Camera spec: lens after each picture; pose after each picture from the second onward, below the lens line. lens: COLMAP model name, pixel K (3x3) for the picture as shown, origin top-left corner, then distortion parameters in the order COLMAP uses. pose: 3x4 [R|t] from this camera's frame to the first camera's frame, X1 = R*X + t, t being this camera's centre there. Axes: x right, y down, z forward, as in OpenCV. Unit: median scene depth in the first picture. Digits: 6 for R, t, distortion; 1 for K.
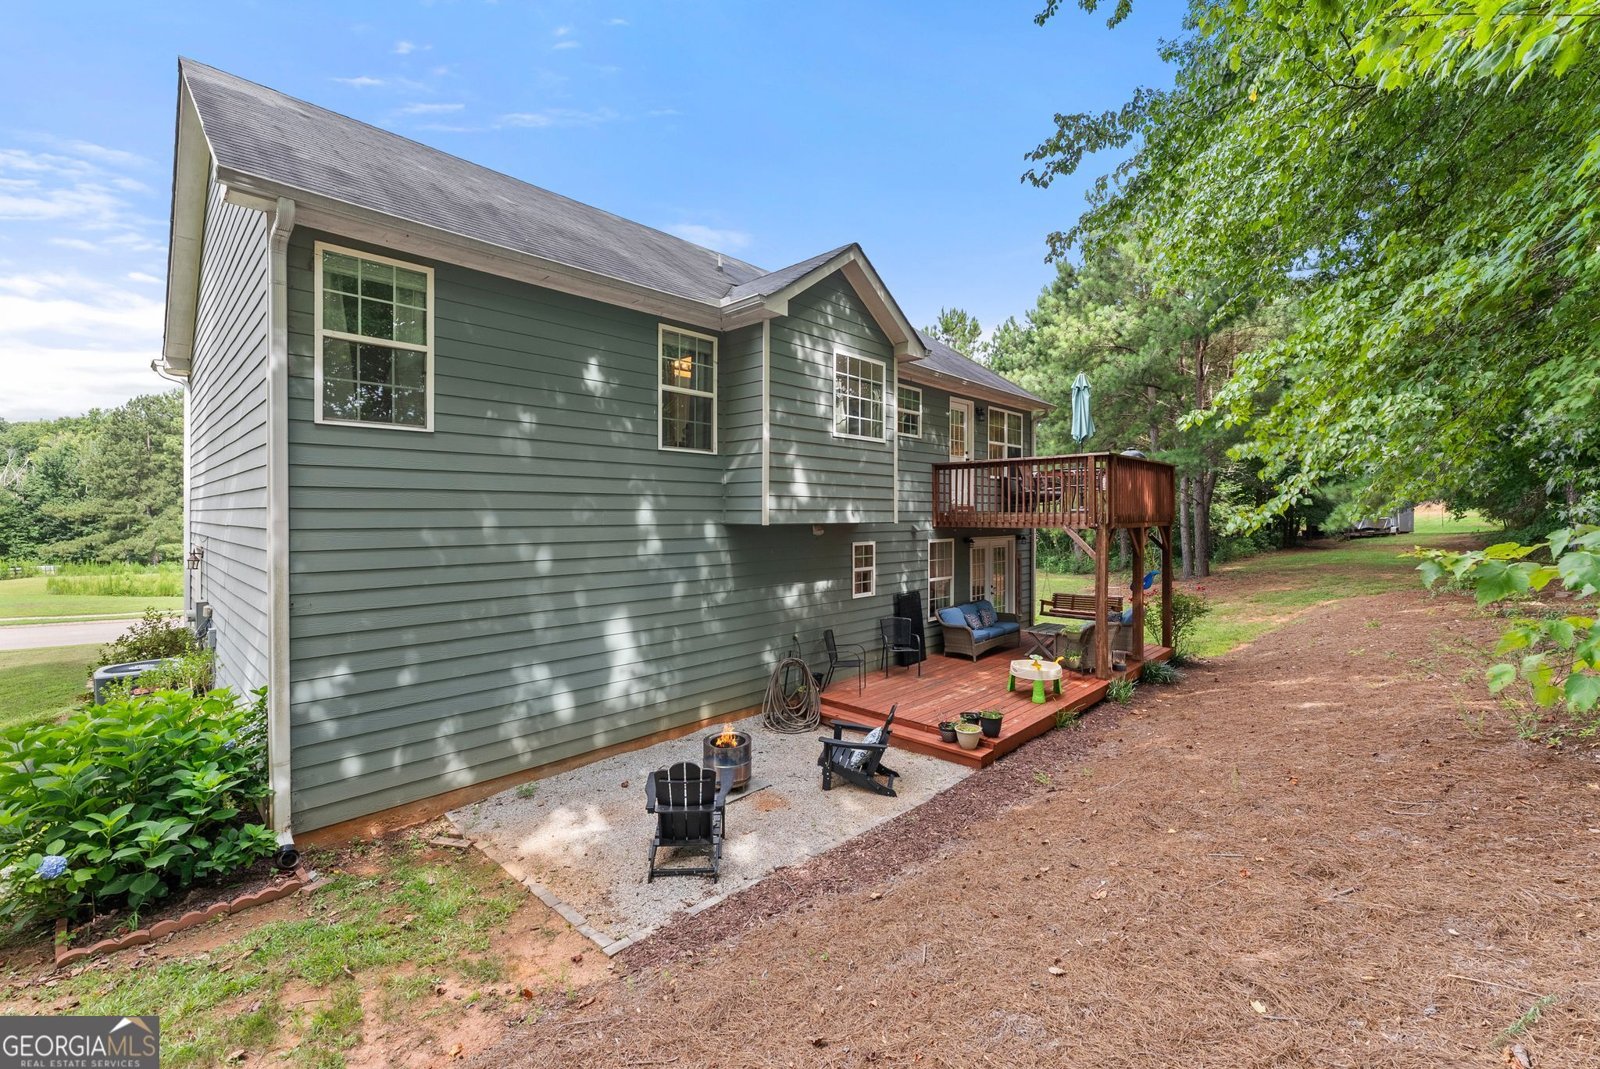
lens RADIAL K [[654.7, 0, 804.8], [0, 654.7, 524.1], [0, 0, 1]] dist [-0.001287, 0.000115]
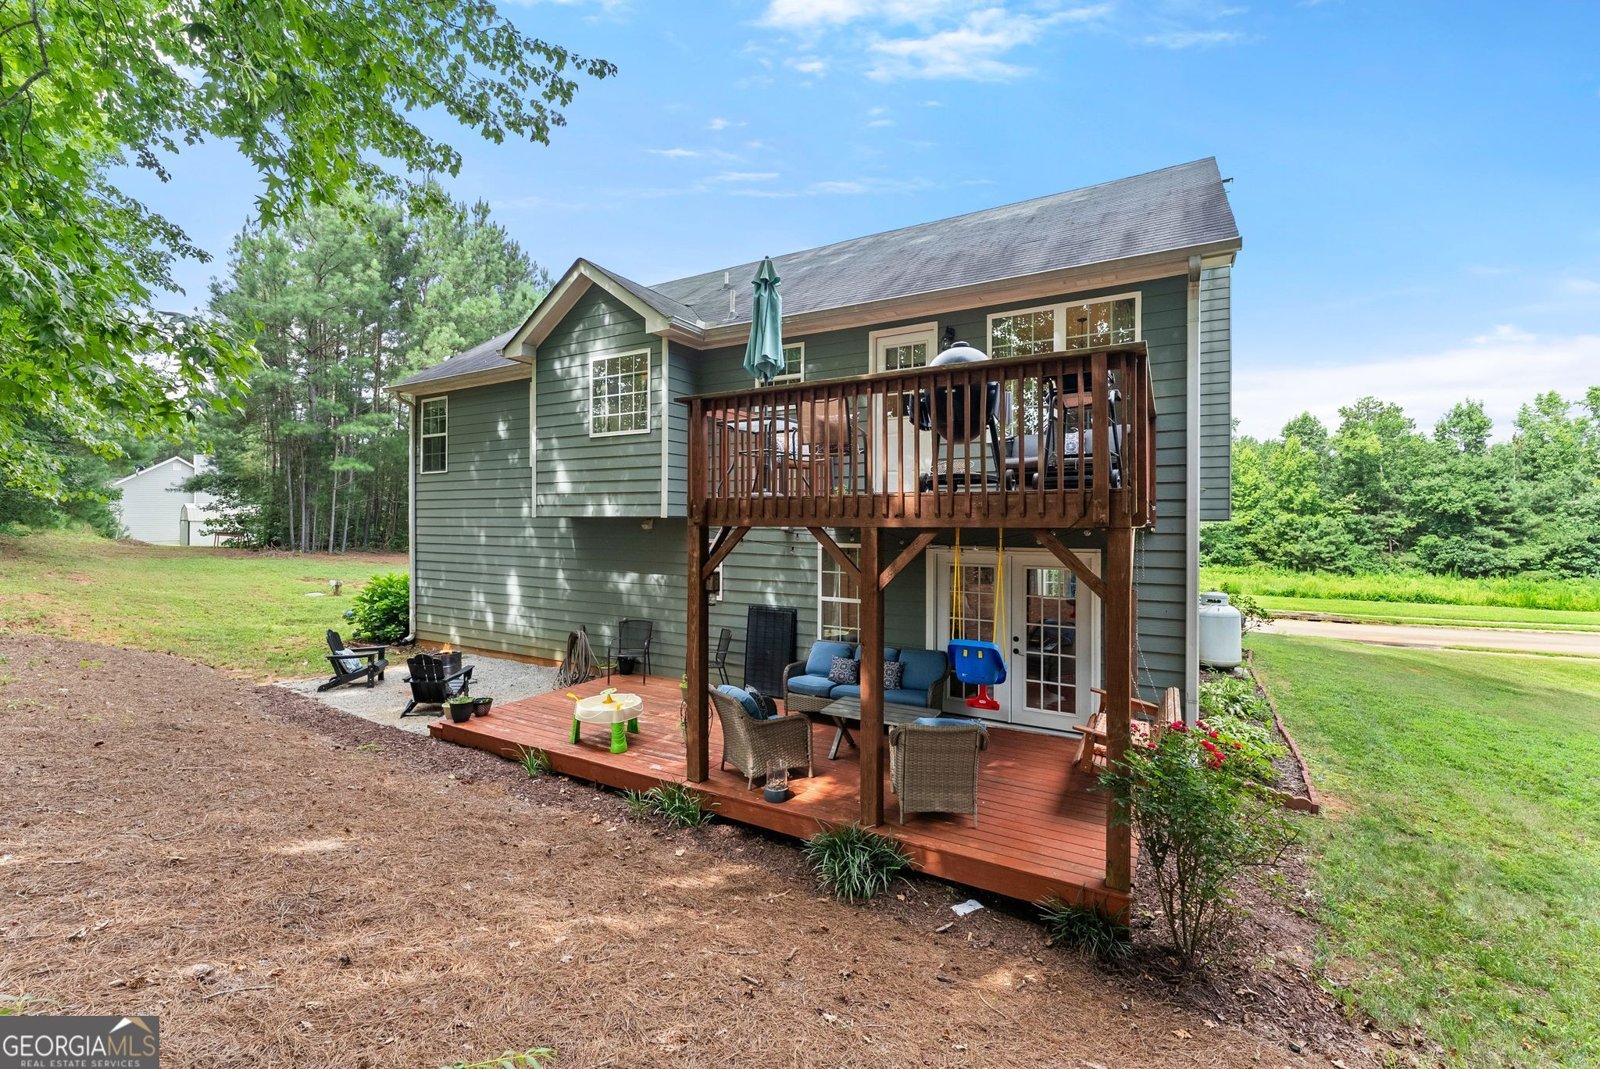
lens RADIAL K [[654.7, 0, 804.8], [0, 654.7, 524.1], [0, 0, 1]] dist [-0.001287, 0.000115]
pose [[0.247257, 0.002846, -0.968946, 1.193322], [-0.020754, 0.999782, -0.002360, 0.006708], [0.968728, 0.020693, 0.247262, 1.074183]]
